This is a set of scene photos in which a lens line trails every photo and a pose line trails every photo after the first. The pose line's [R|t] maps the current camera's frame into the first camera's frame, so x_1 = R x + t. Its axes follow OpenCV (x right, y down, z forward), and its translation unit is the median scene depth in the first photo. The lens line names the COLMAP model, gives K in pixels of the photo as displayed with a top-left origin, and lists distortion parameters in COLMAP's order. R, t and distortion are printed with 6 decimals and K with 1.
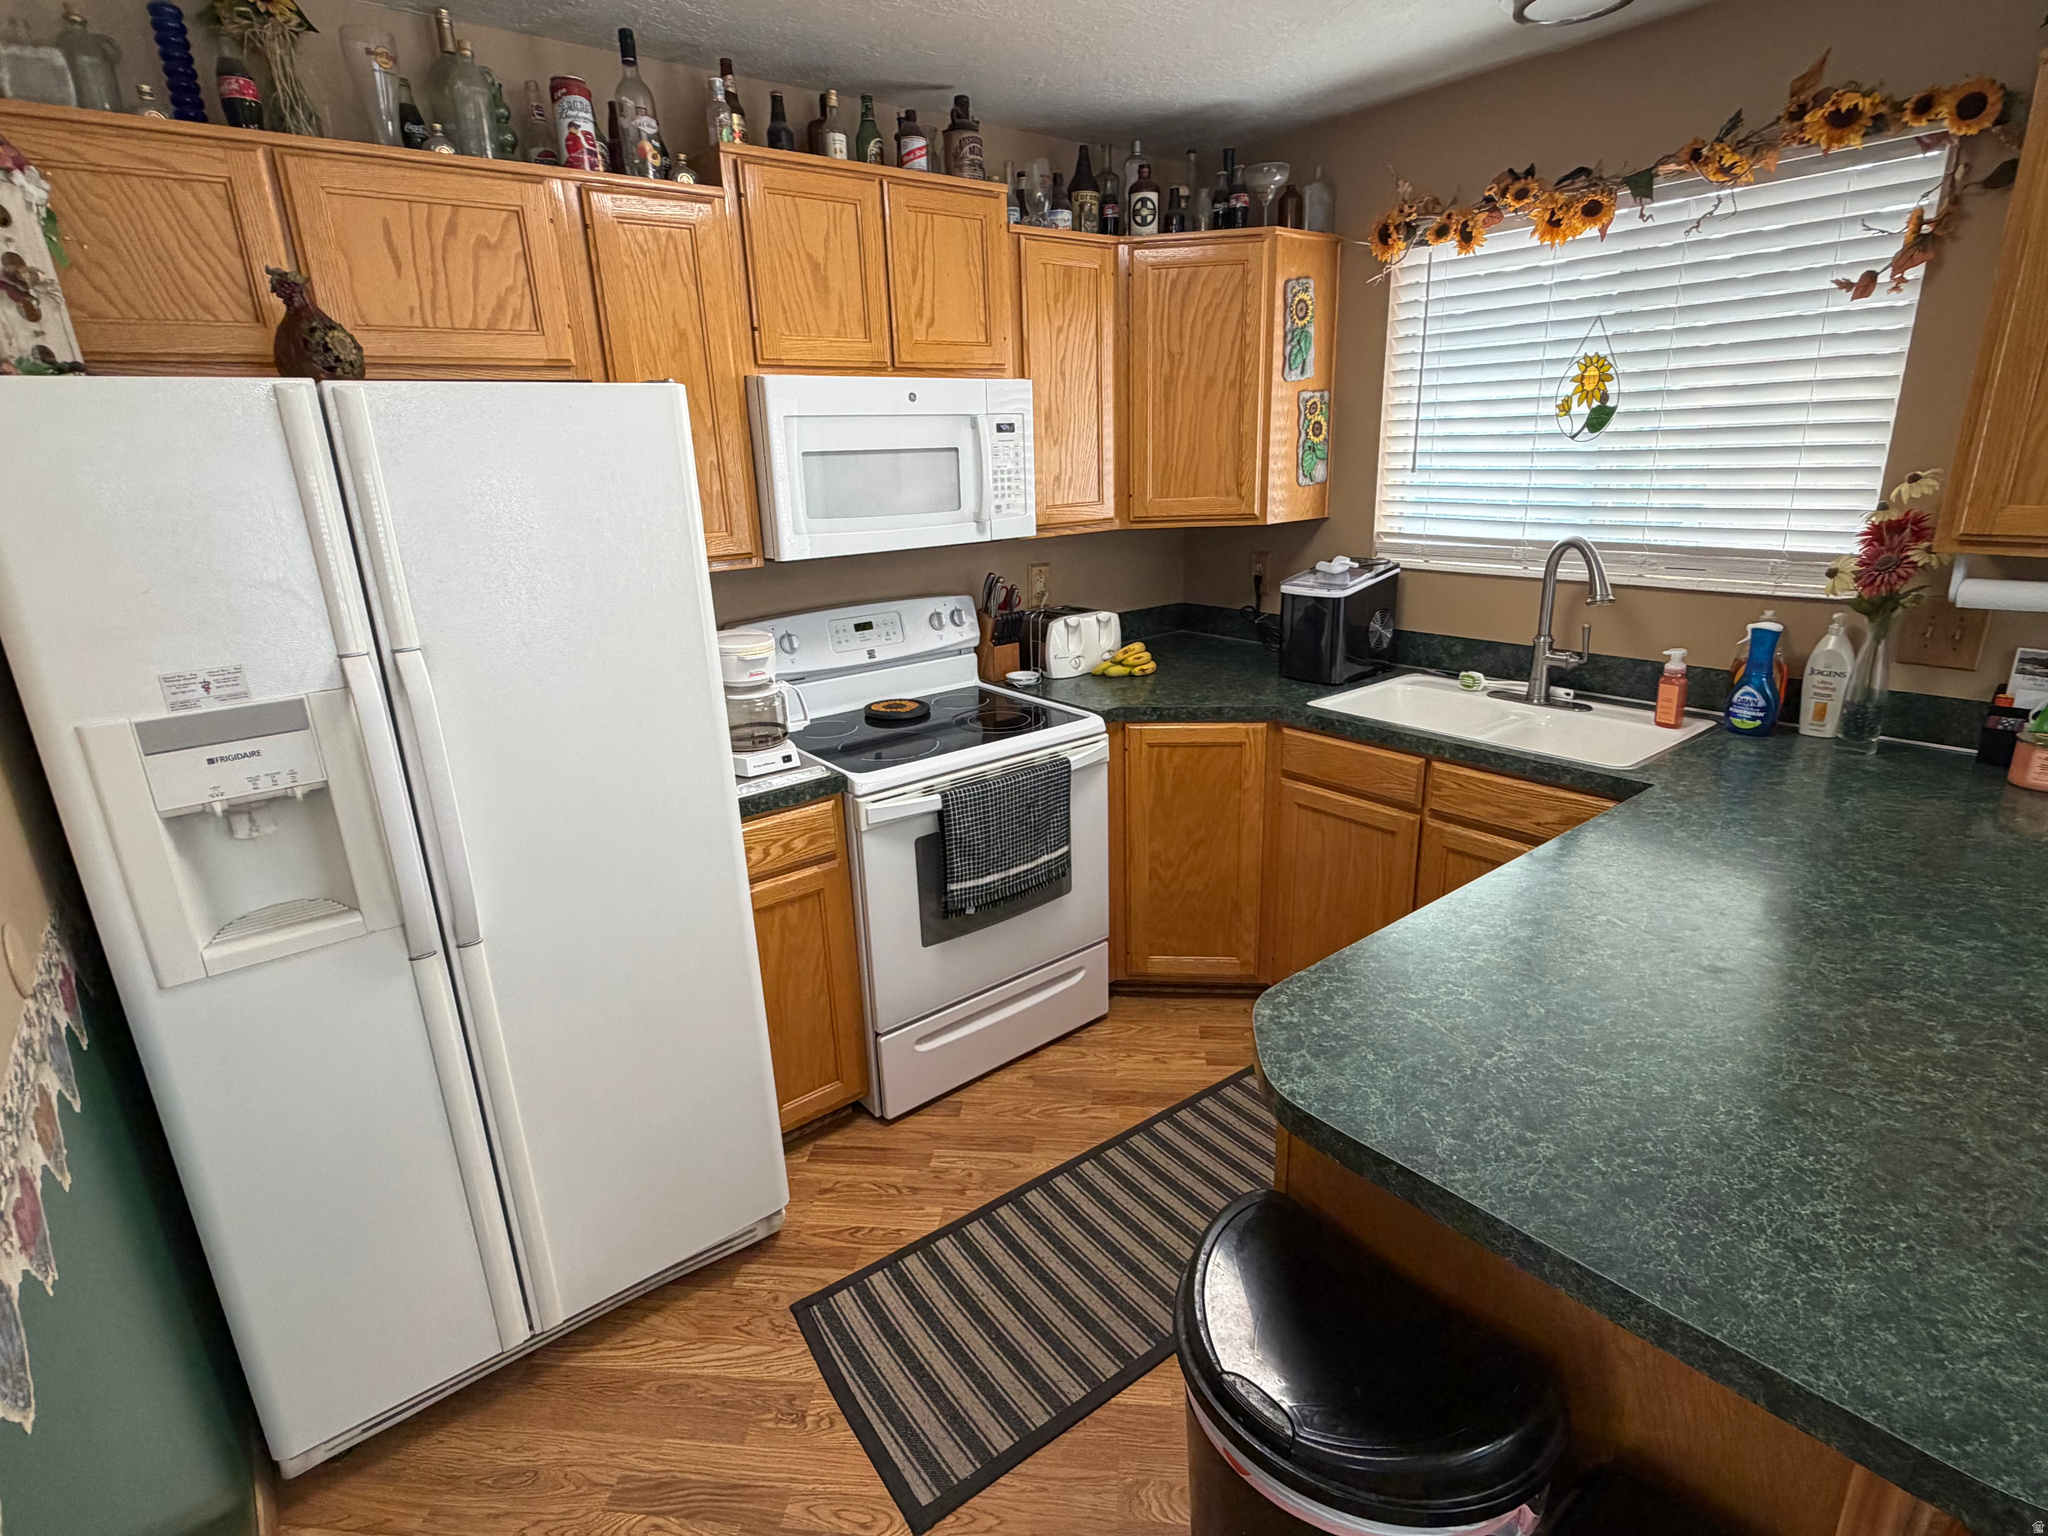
lens RADIAL K [[1019.0, 0, 1022.3], [0, 1019.0, 769.5], [0, 0, 1]] dist [0.002566, -0.002204]
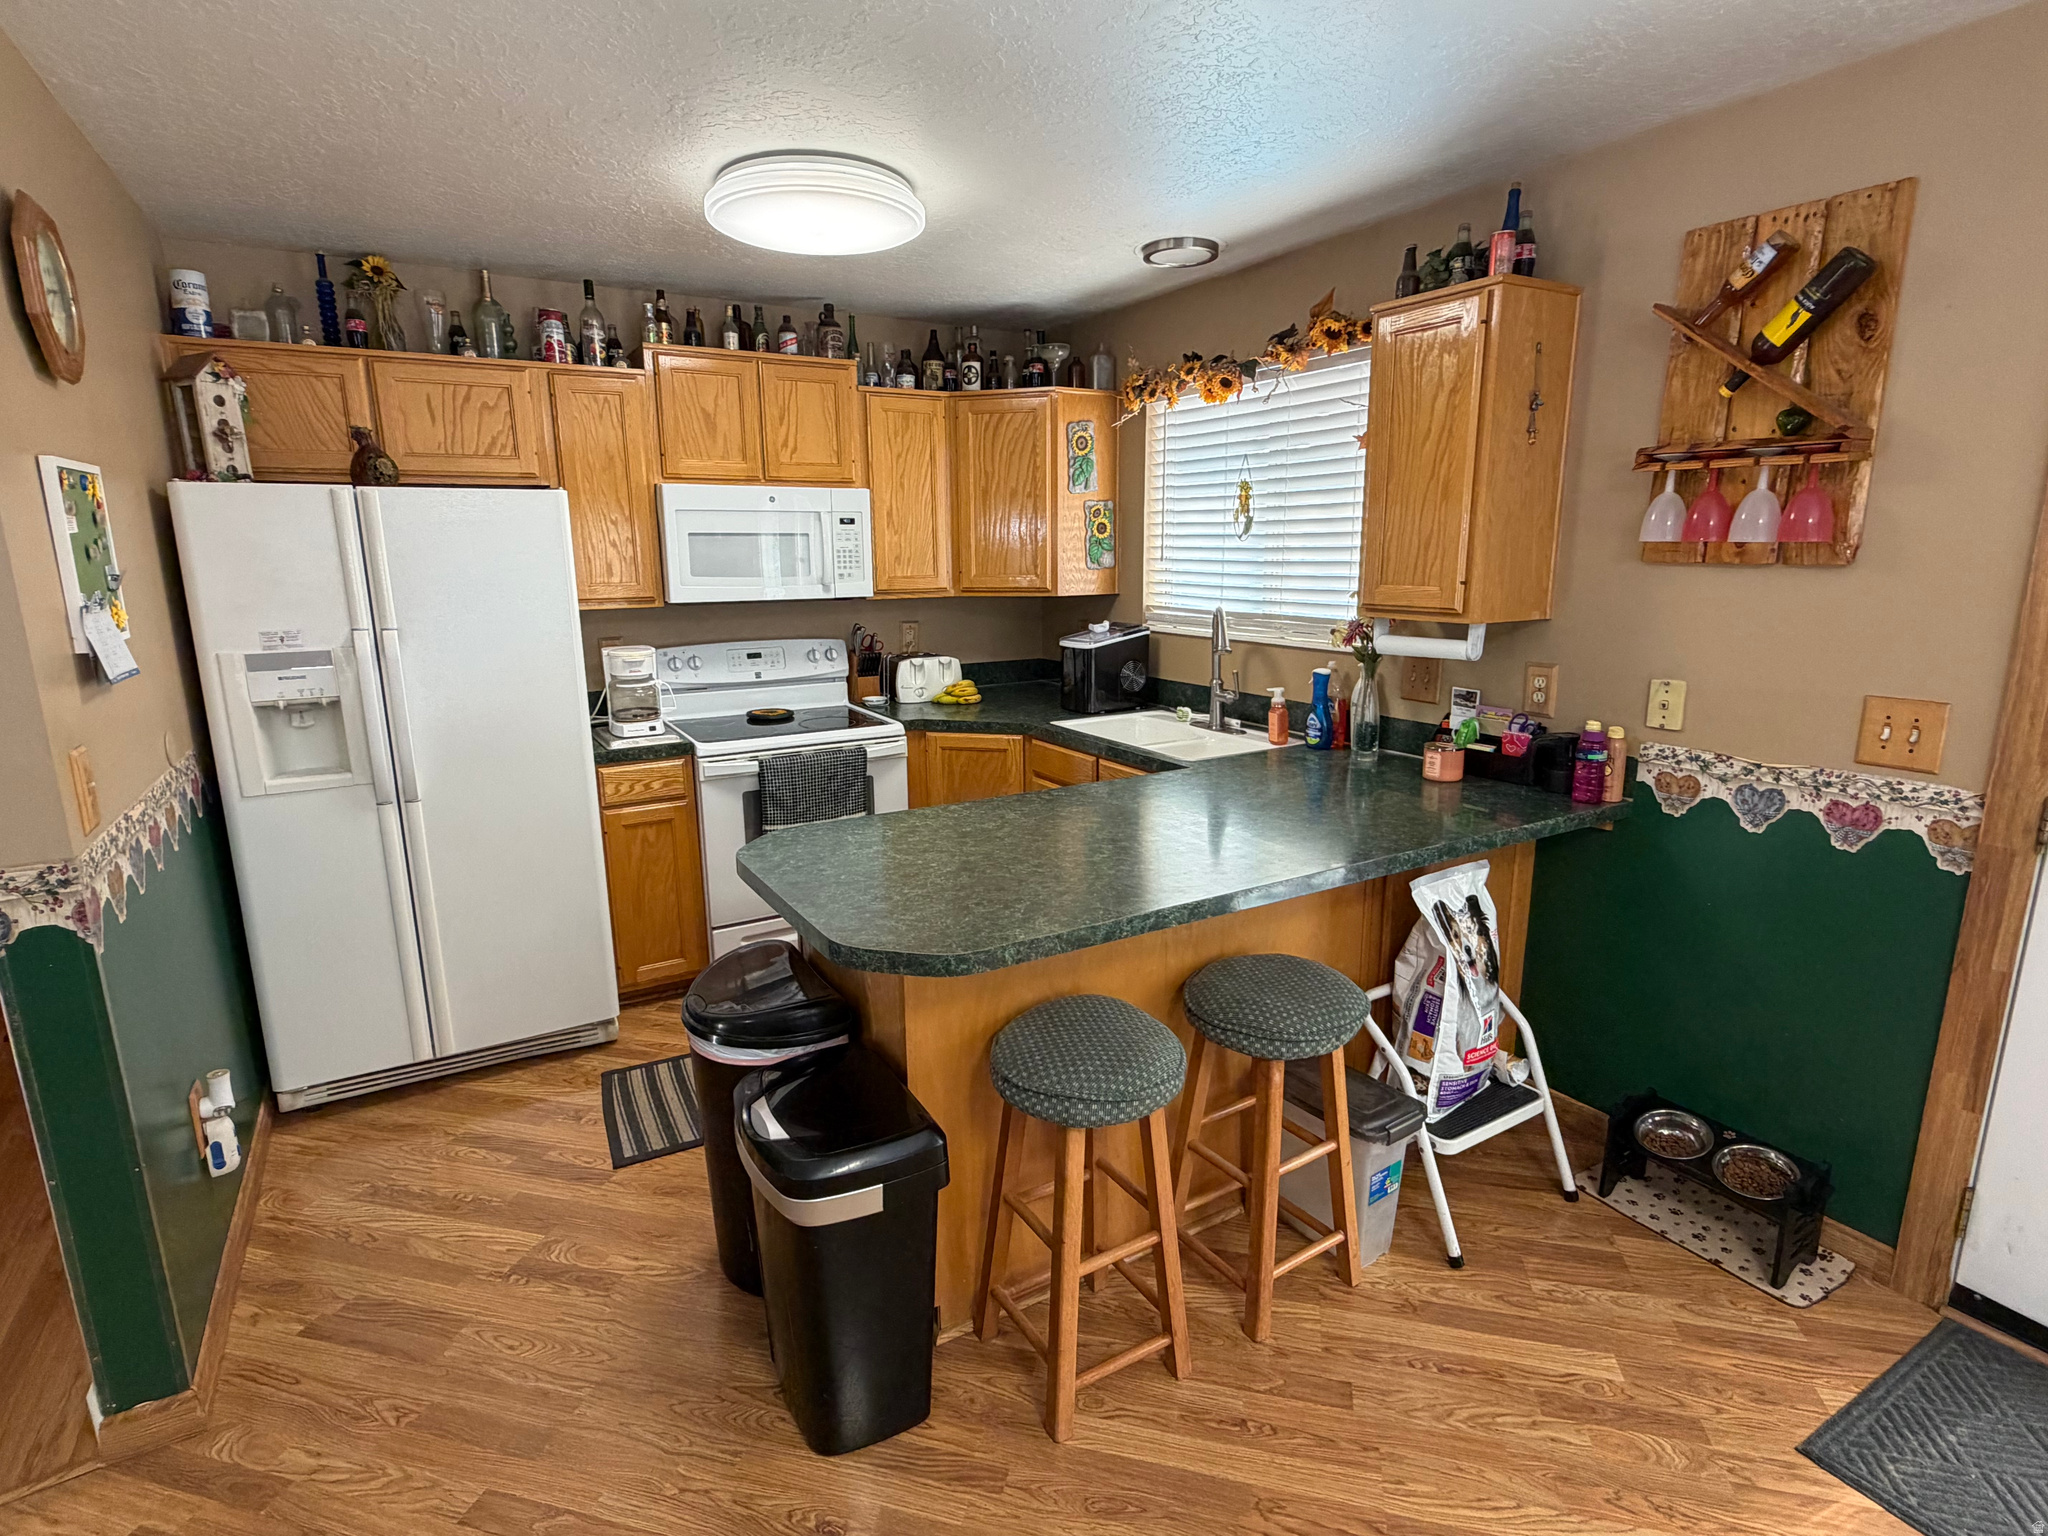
lens RADIAL K [[1019.0, 0, 1024.7], [0, 1019.0, 771.1], [0, 0, 1]] dist [0.002566, -0.002204]
pose [[0.990556, 0.055003, -0.125591, 0.505822], [-0.065595, 0.994486, -0.081822, 0.138378], [0.120398, 0.089288, 0.988702, -0.427879]]
